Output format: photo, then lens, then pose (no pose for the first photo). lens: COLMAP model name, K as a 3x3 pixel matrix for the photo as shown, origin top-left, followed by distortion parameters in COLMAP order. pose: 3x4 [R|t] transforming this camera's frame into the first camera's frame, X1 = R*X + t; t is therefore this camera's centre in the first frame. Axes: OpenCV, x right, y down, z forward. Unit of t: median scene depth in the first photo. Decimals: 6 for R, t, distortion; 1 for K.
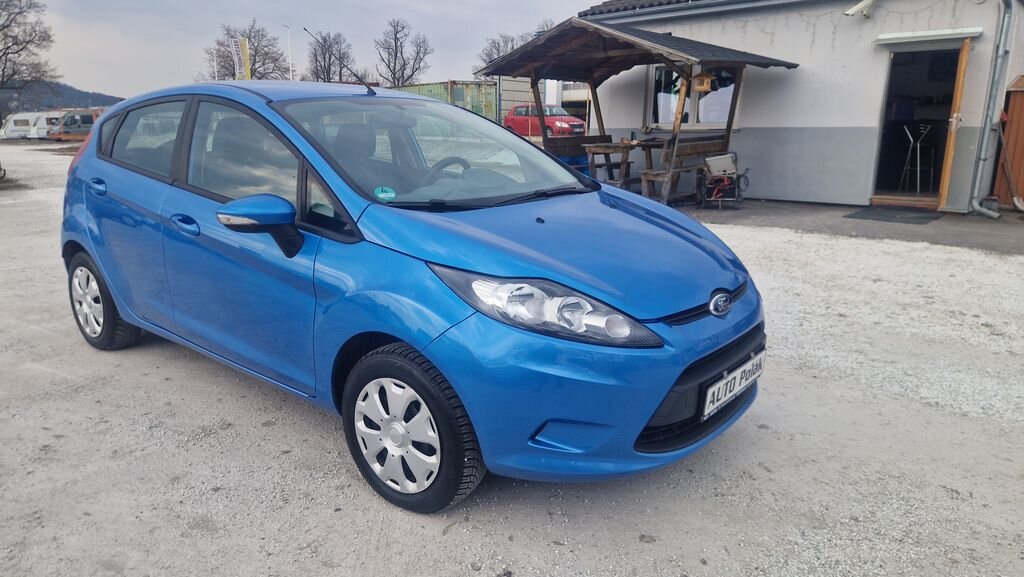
lens RADIAL K [[707.6, 0, 512.0], [0, 707.6, 288.5], [0, 0, 1]] dist [0.073585, -0.069929]
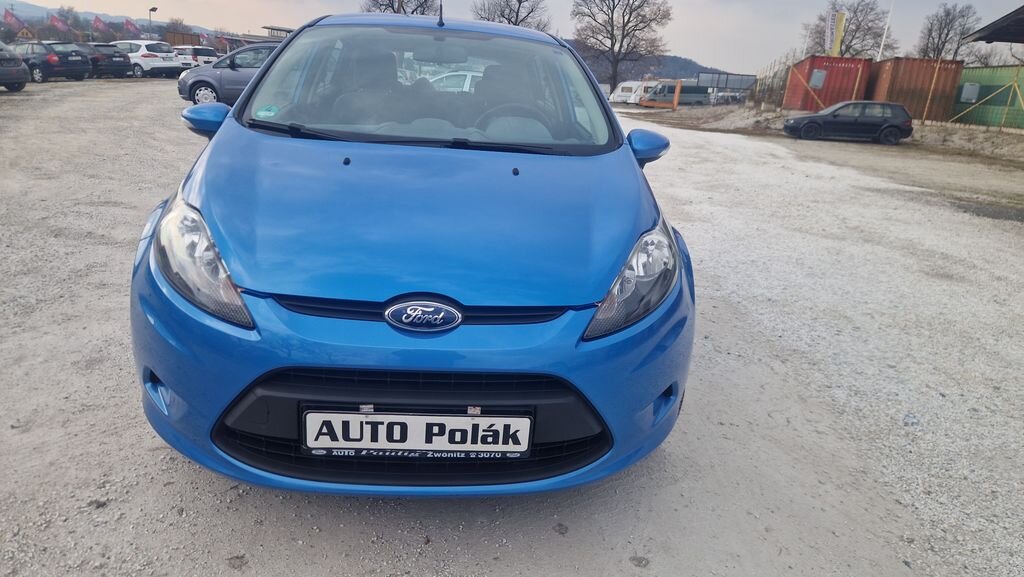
lens RADIAL K [[707.6, 0, 512.0], [0, 707.6, 288.5], [0, 0, 1]] dist [0.073585, -0.069929]
pose [[0.673595, 0.255096, -0.693683, 0.088779], [-0.239773, 0.963211, 0.121383, -0.011534], [0.699127, 0.084564, 0.709979, 0.063159]]
